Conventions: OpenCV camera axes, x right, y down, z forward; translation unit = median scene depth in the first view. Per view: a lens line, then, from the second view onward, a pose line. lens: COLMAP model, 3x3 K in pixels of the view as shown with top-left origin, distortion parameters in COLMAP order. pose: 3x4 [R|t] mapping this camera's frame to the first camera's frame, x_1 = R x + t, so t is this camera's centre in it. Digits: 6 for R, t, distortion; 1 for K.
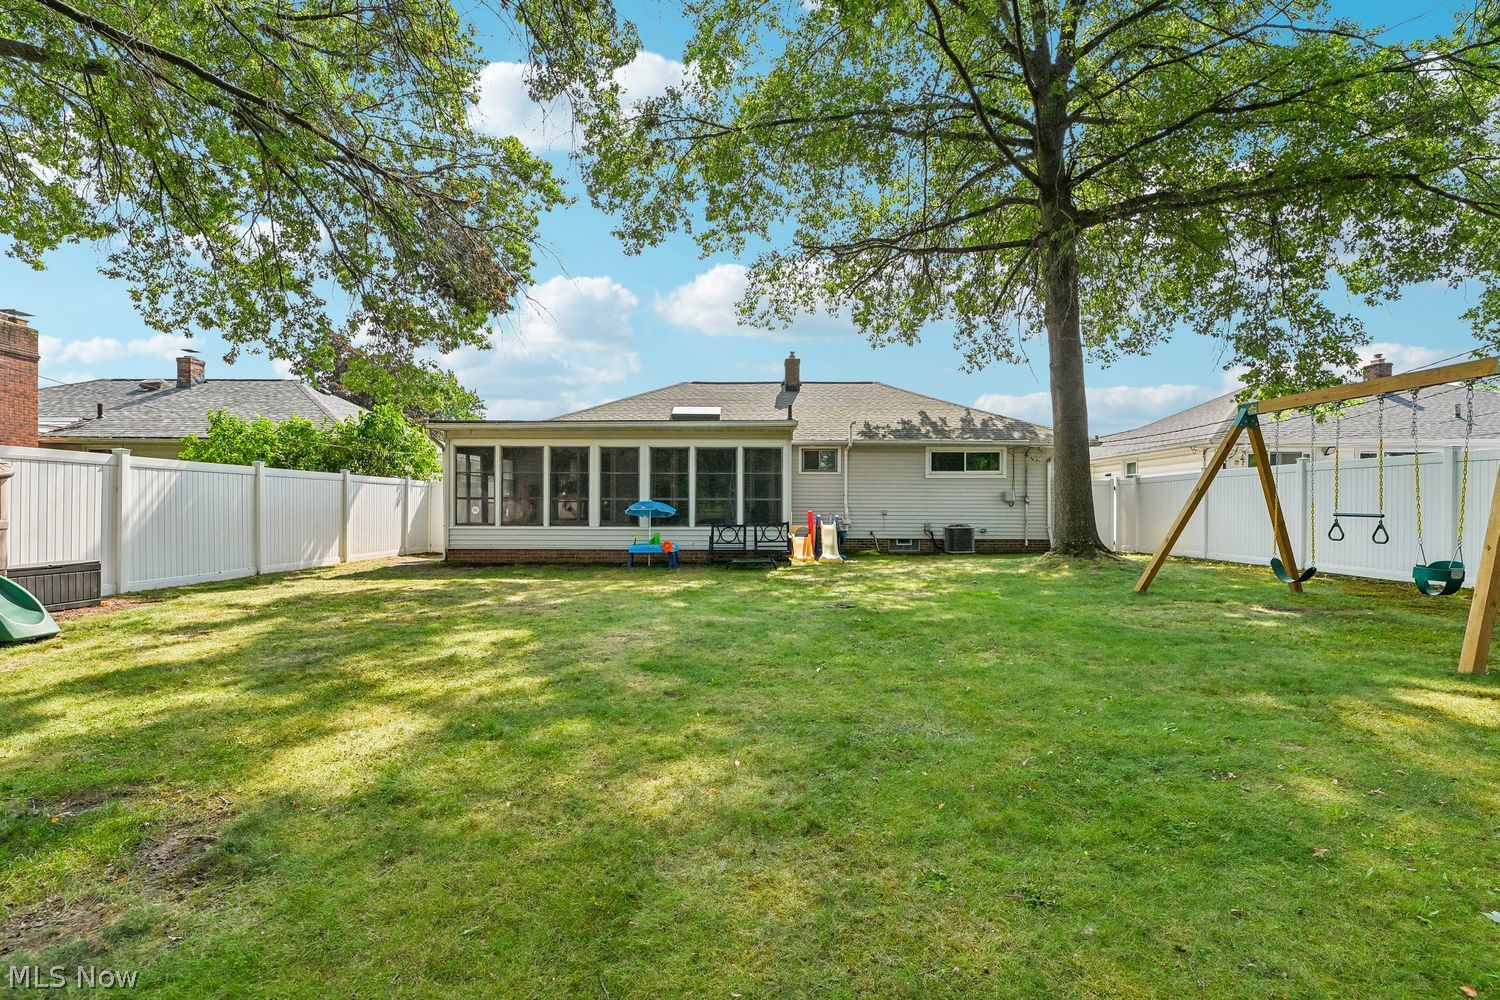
lens RADIAL K [[671.2, 0, 749.1], [0, 671.2, 511.4], [0, 0, 1]] dist [0.001638, -0.001914]
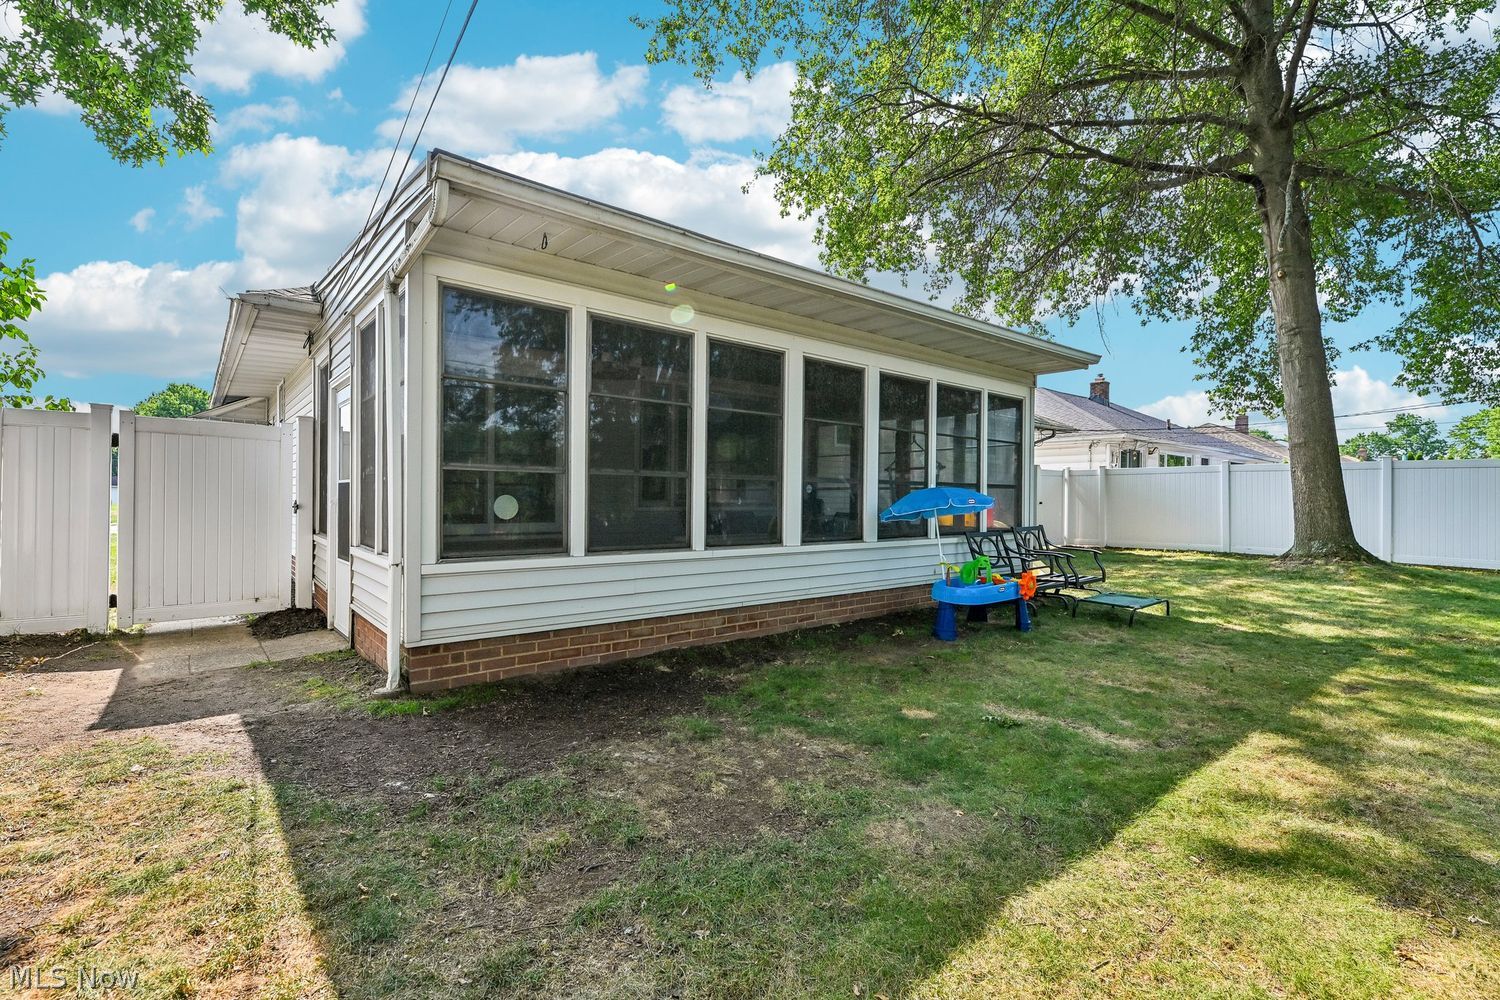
lens RADIAL K [[671.2, 0, 745.0], [0, 671.2, 497.9], [0, 0, 1]] dist [0.001638, -0.001914]
pose [[0.778823, 0.004202, 0.627230, -0.482646], [-0.004995, 0.999987, -0.000497, -0.006137], [-0.627224, -0.002747, 0.778834, 0.651106]]
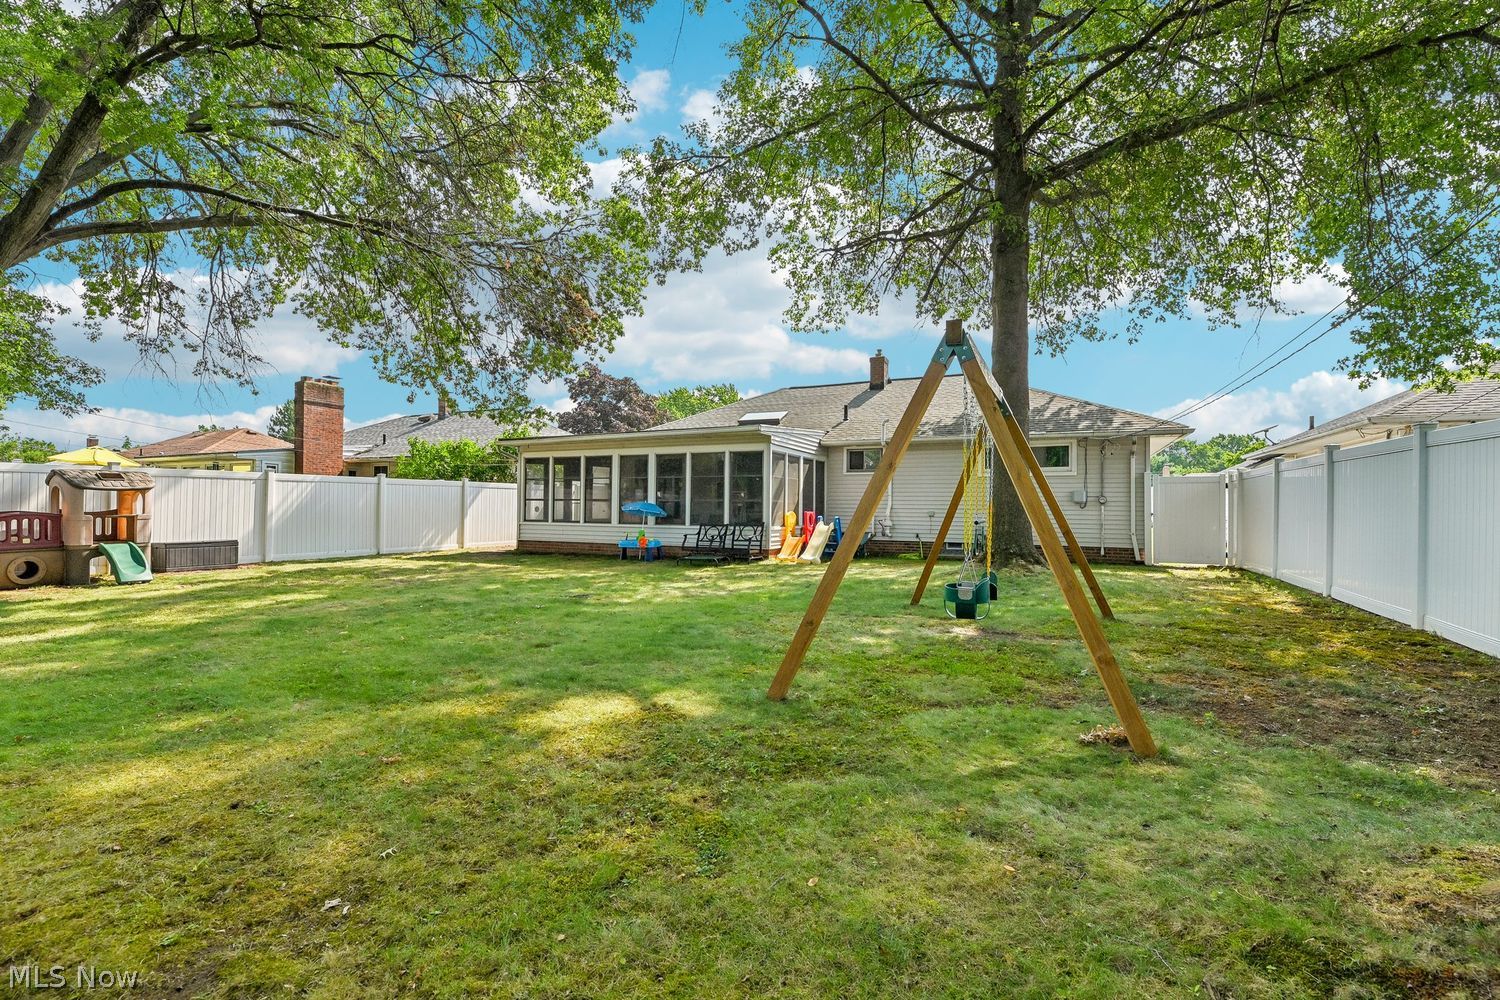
lens RADIAL K [[671.2, 0, 751.8], [0, 671.2, 502.7], [0, 0, 1]] dist [0.001638, -0.001914]
pose [[0.902659, 0.000524, -0.430355, 0.454189], [-0.005430, 0.999934, -0.010173, -0.003569], [0.430321, 0.011520, 0.902602, 0.047816]]
